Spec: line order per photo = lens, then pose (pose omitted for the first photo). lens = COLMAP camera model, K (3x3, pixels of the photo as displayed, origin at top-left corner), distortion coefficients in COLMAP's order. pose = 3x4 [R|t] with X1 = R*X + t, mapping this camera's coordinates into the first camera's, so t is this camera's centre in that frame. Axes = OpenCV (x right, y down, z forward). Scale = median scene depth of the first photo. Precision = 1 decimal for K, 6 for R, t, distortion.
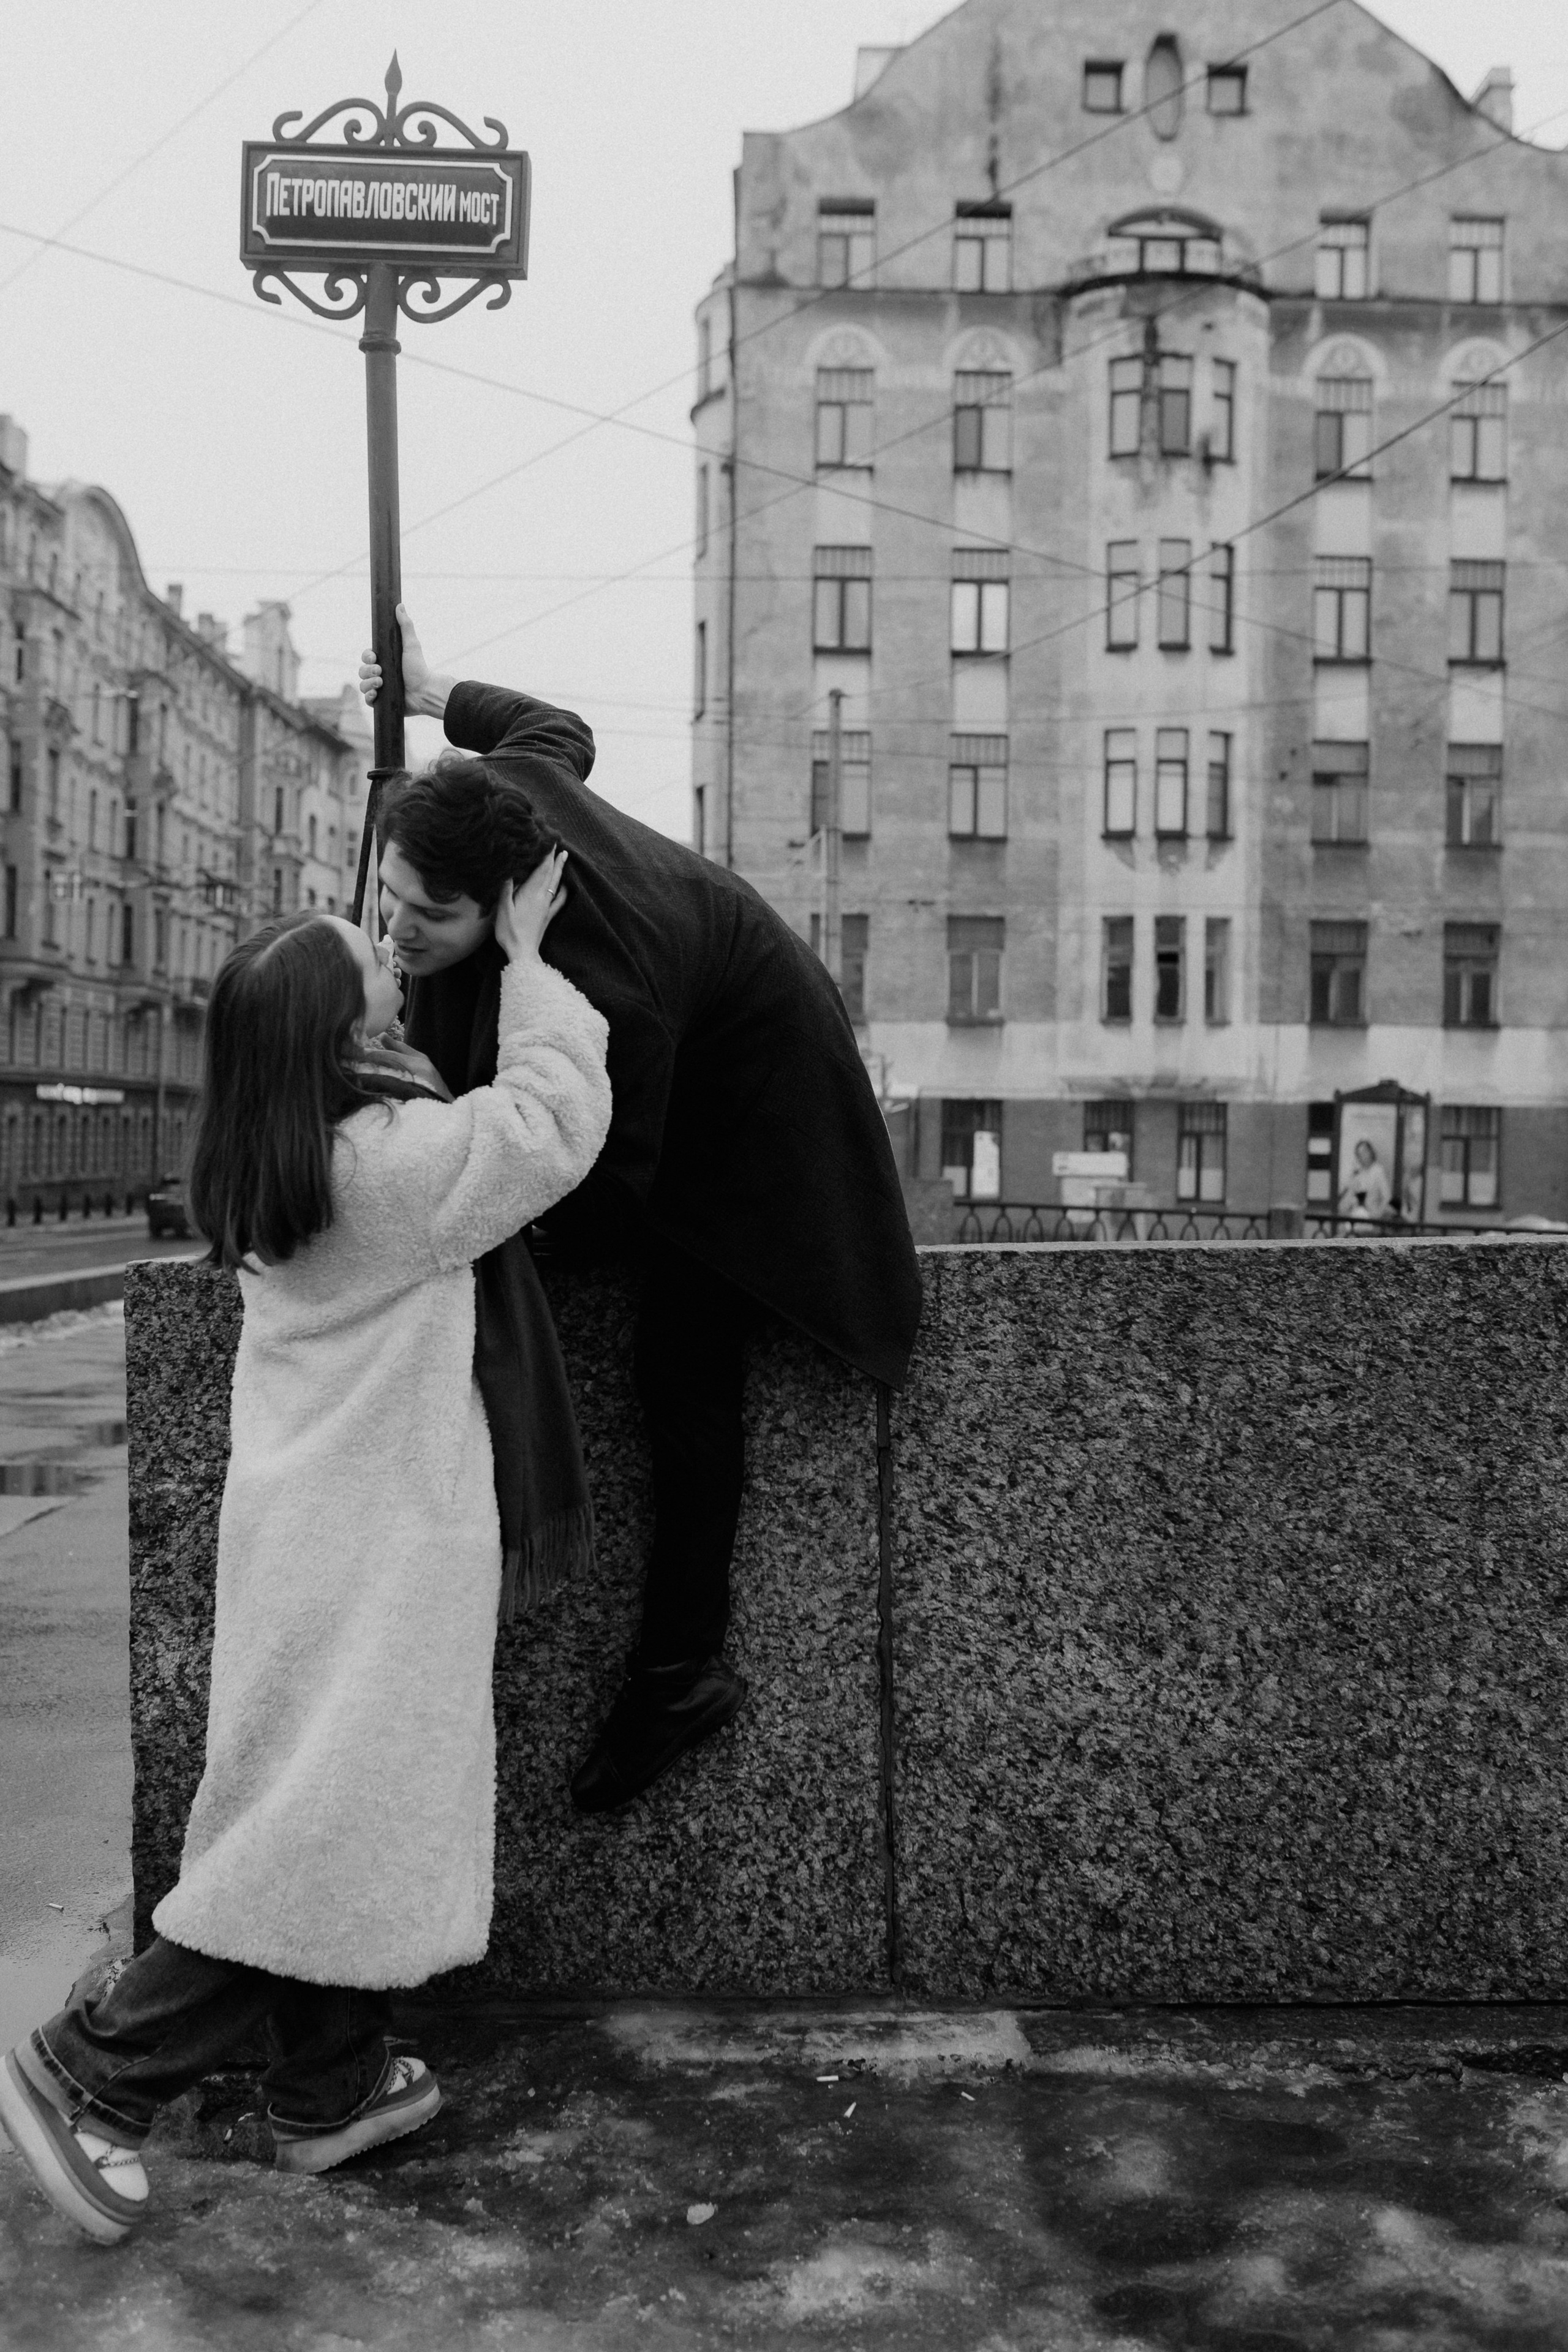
lens RADIAL K [[2226.1, 0, 741.0], [0, 2226.1, 1173.3], [0, 0, 1]] dist [-0.003743, 0.000000]
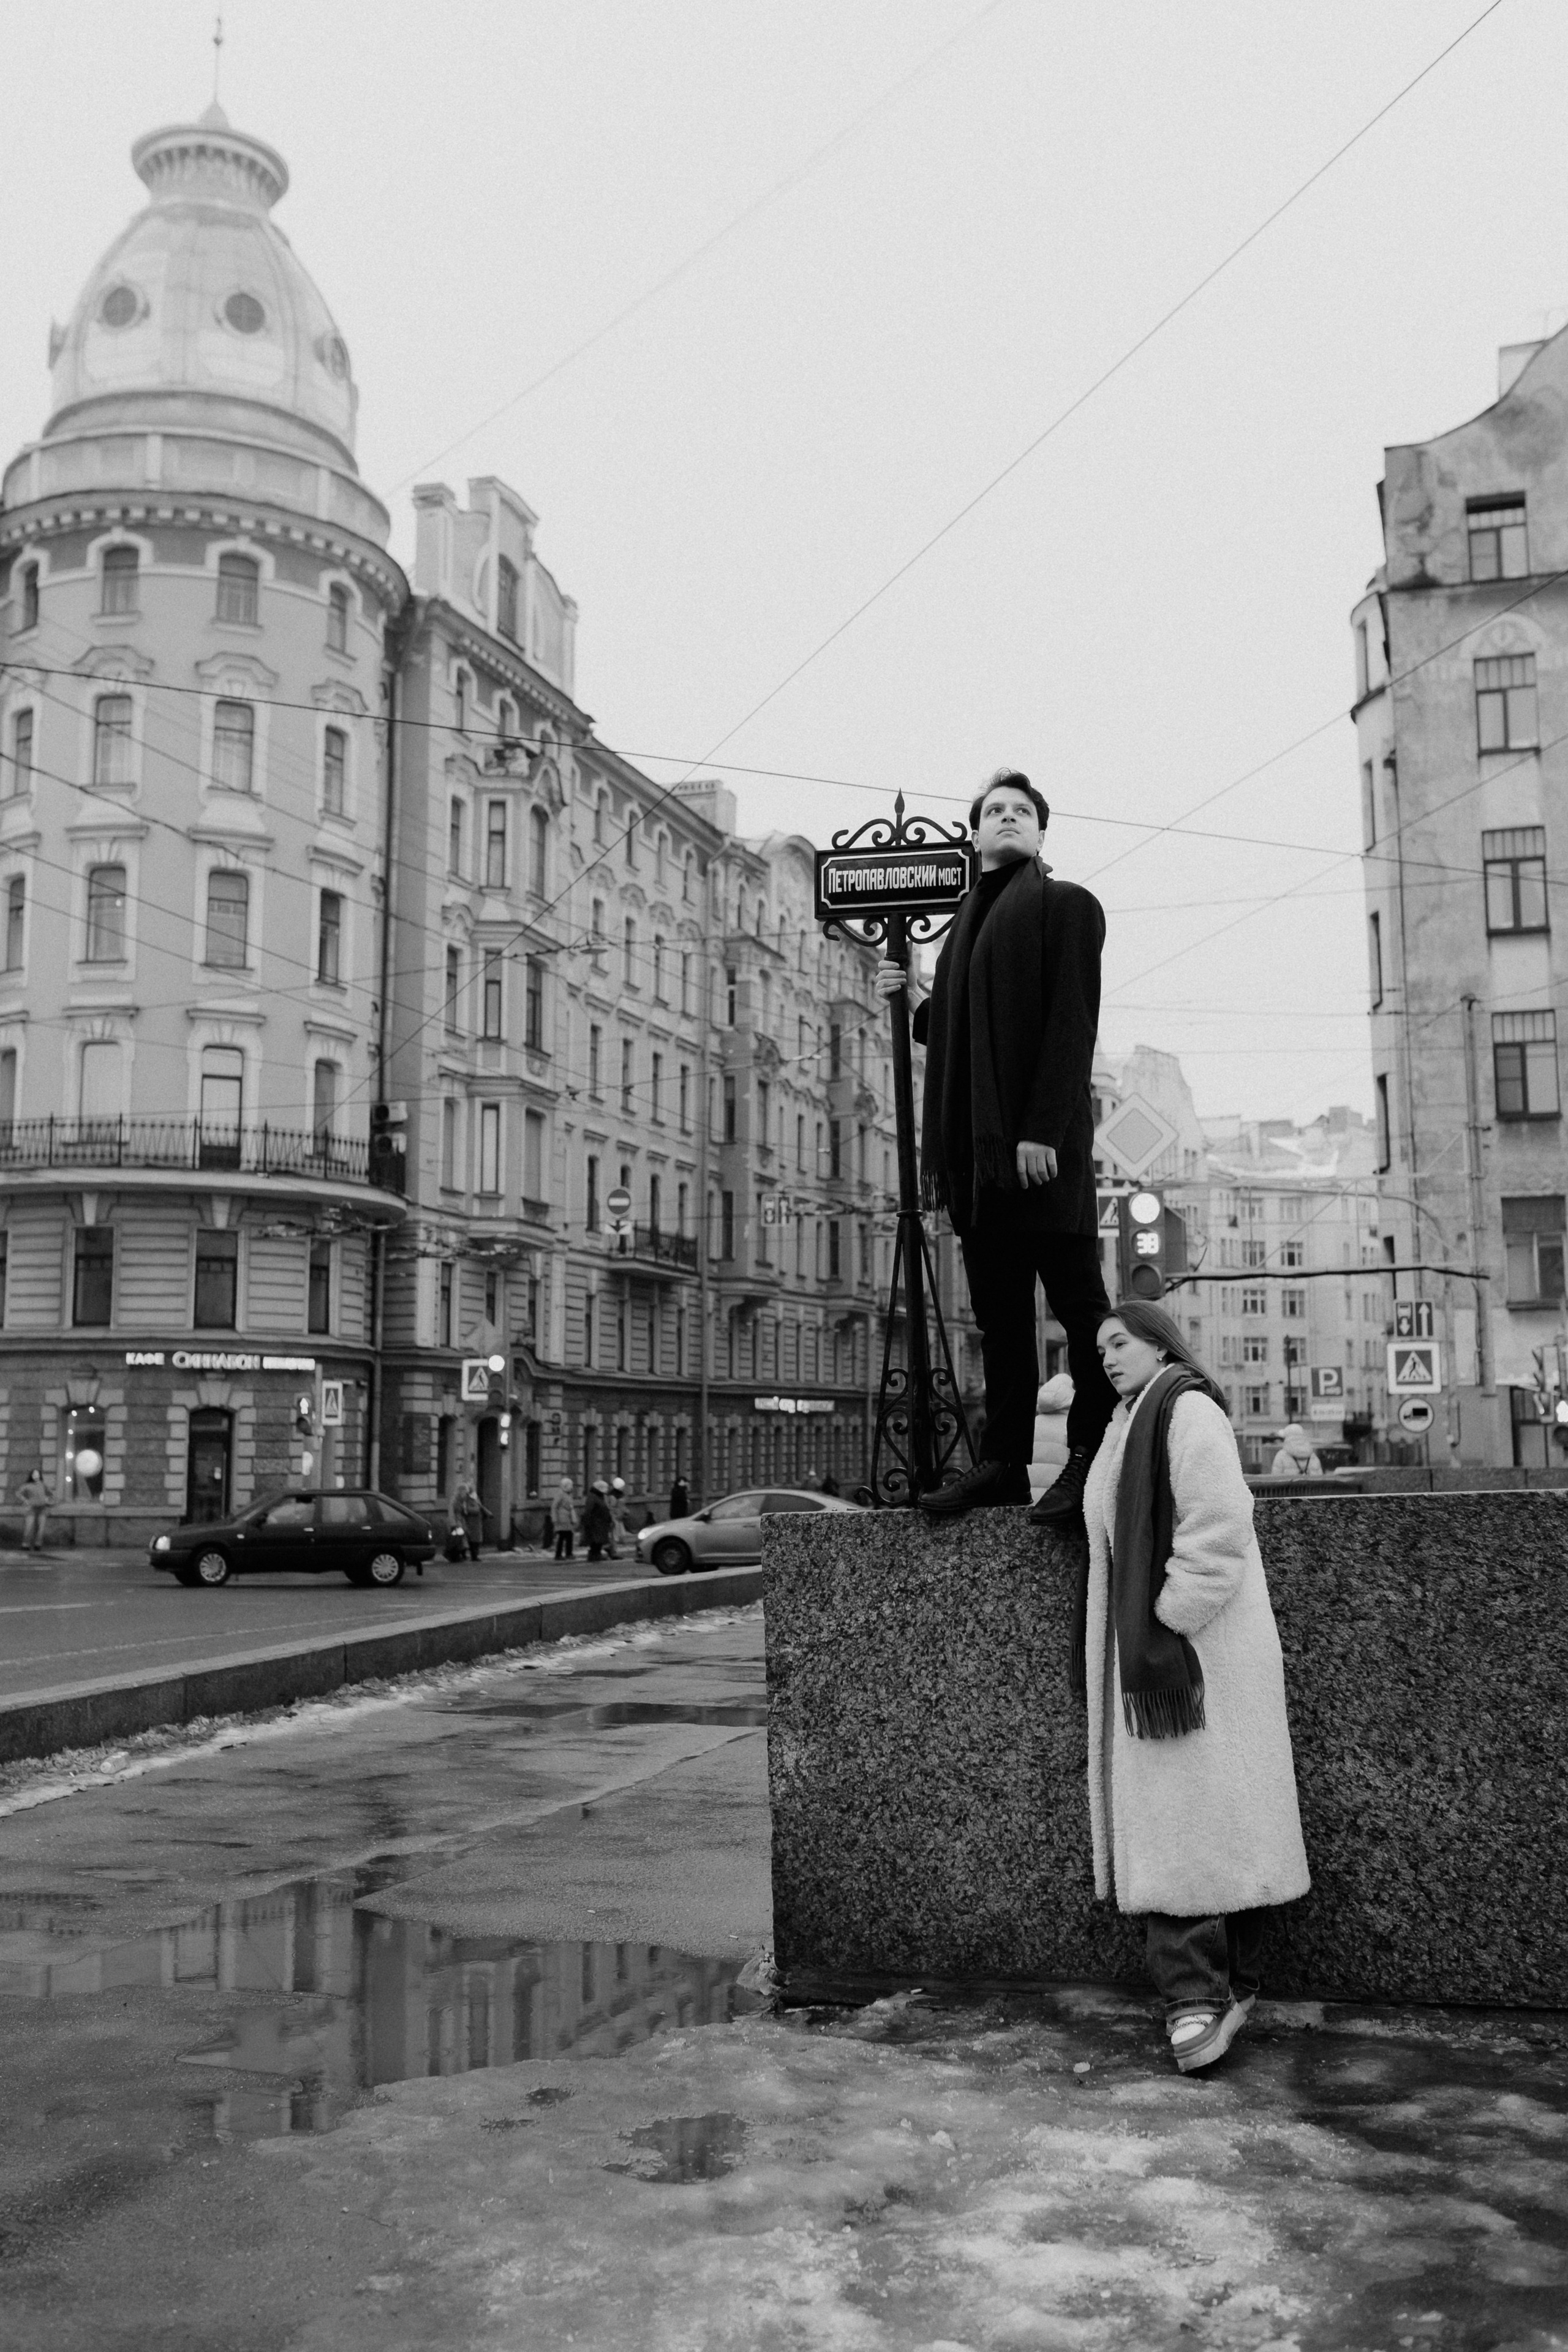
lens RADIAL K [[2226.1, 0, 738.9], [0, 2226.1, 1179.5], [0, 0, 1]] dist [-0.003743, 0.000000]
pose [[0.950361, -0.057446, -0.305799, 0.238883], [0.017673, 0.991188, -0.131276, 0.010595], [0.310646, 0.119356, 0.943002, -0.626039]]
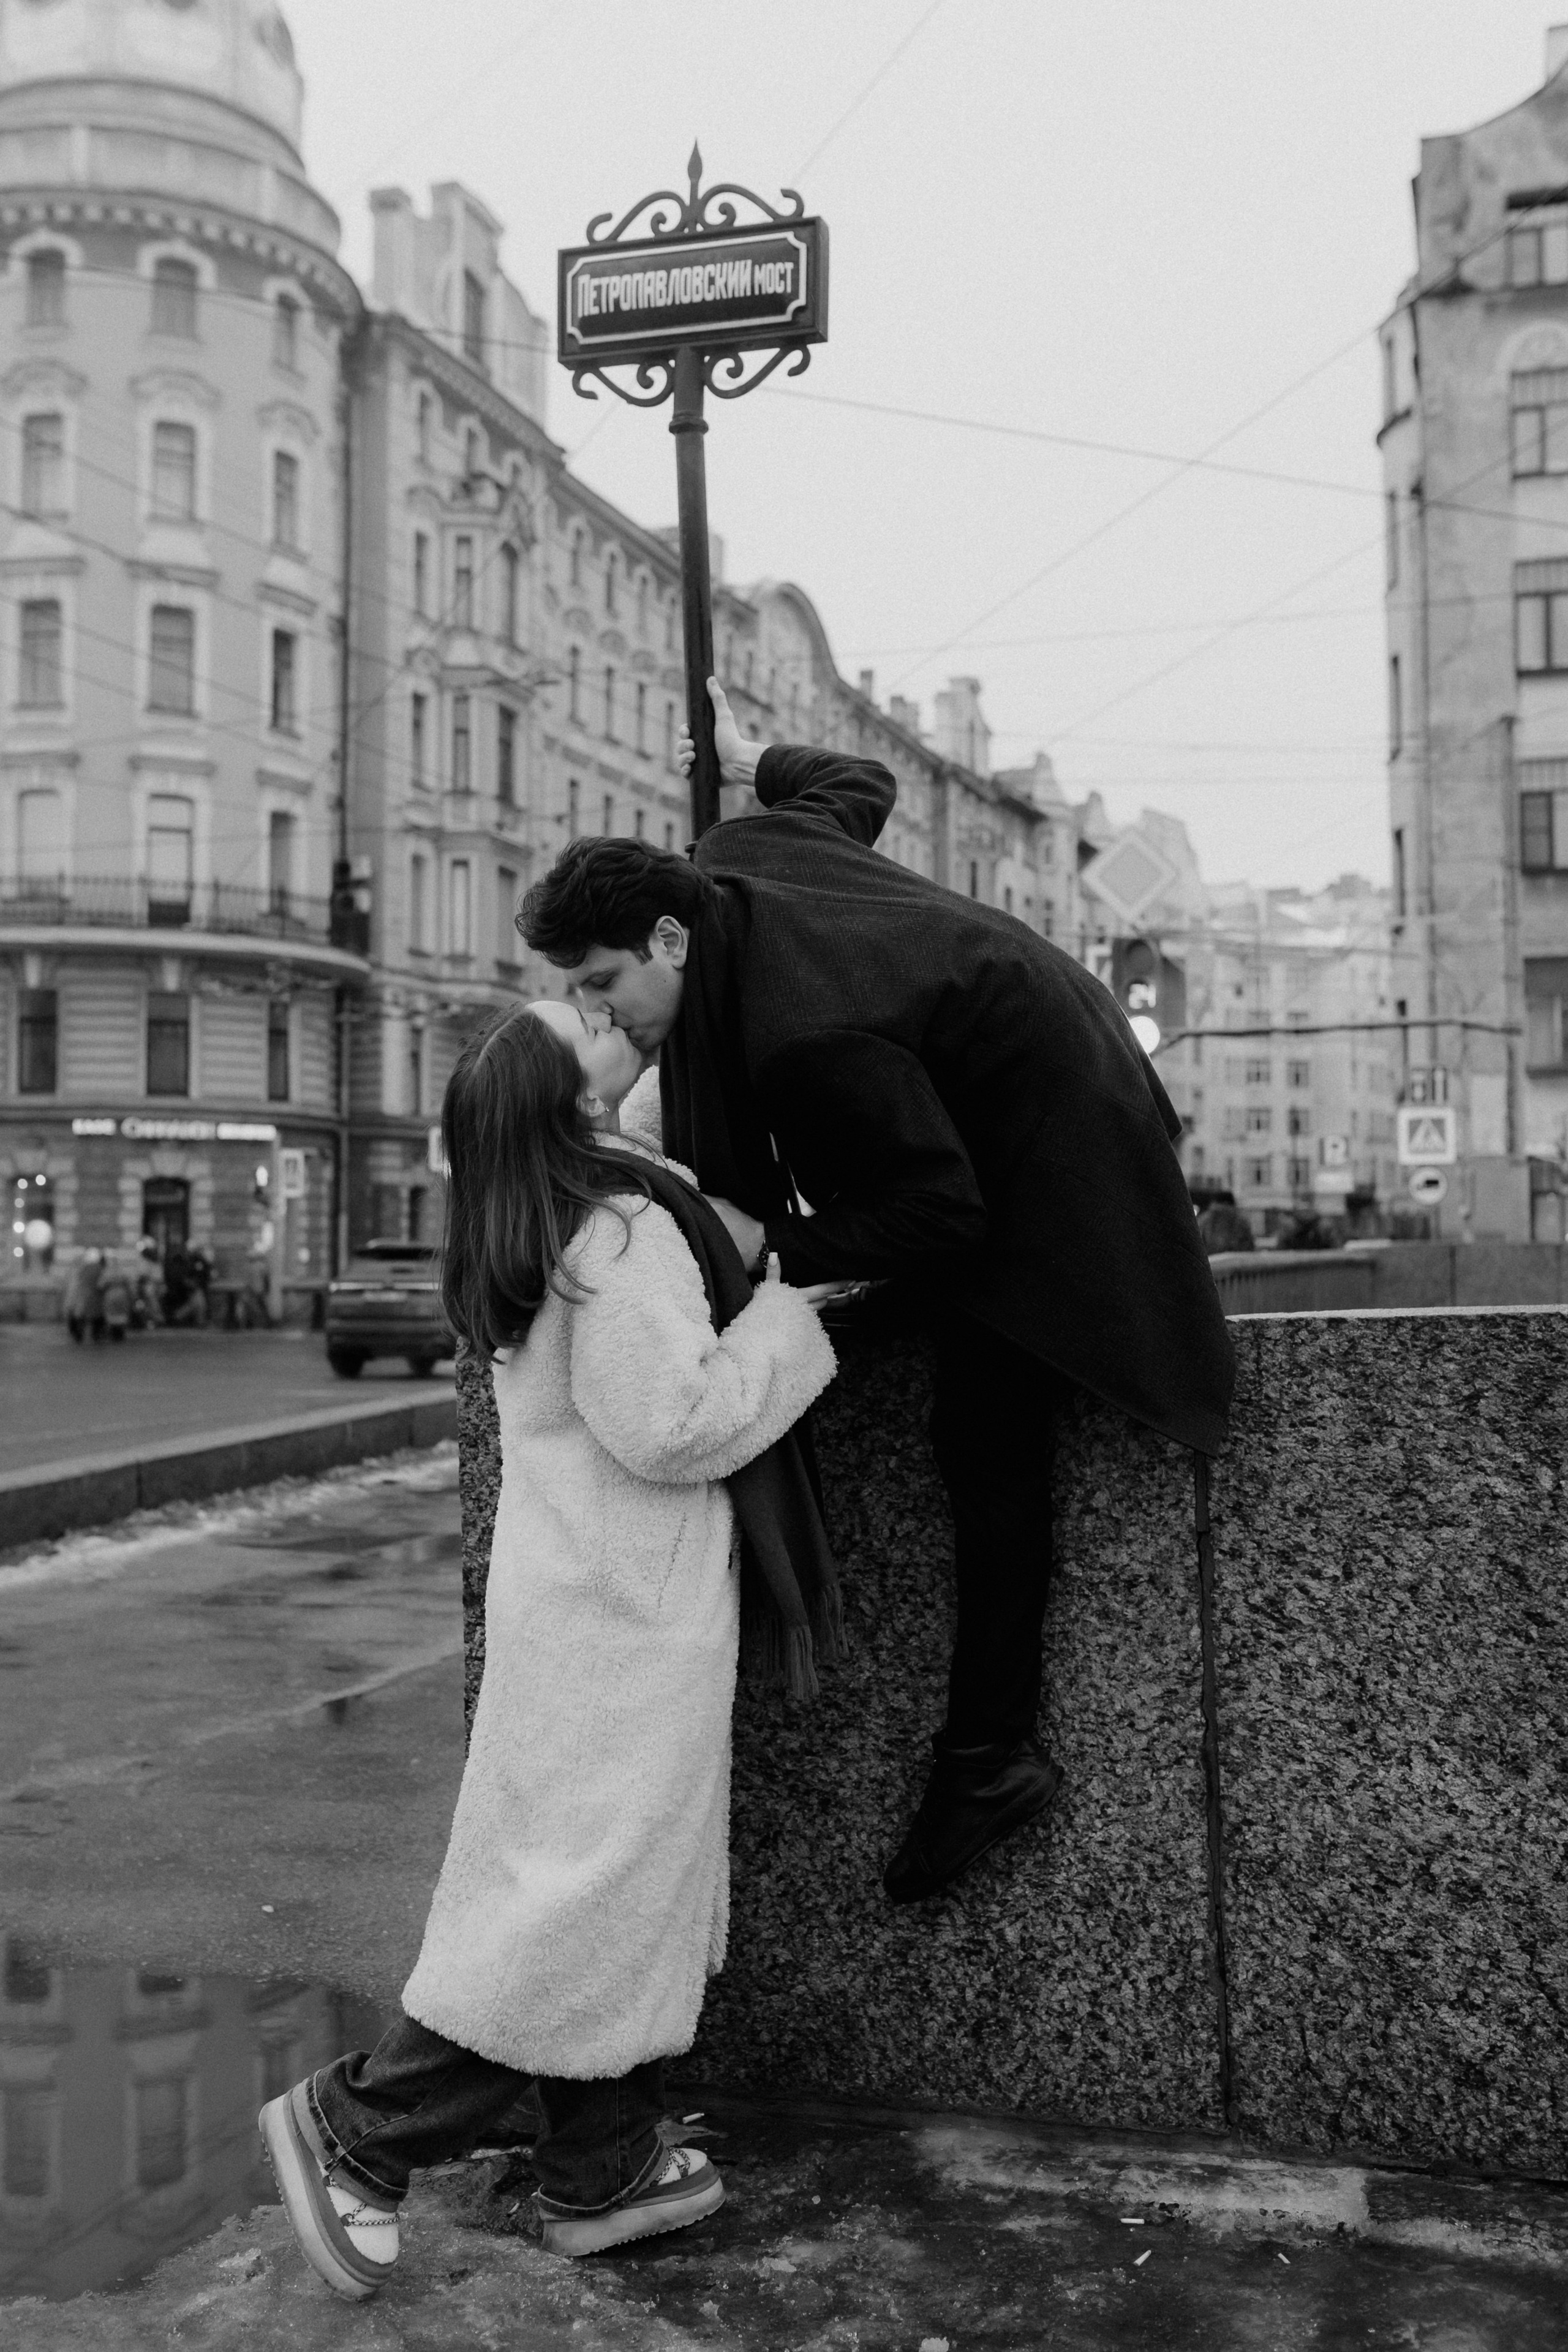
lens RADIAL K [[2226.1, 0, 734.5], [0, 2226.1, 1157.0], [0, 0, 1]] dist [-0.003743, 0.000000]
pose [[0.949241, -0.030137, -0.313102, 0.172831], [0.018790, 0.999055, -0.039197, 0.000167], [0.313987, 0.031325, 0.948910, 0.057832]]
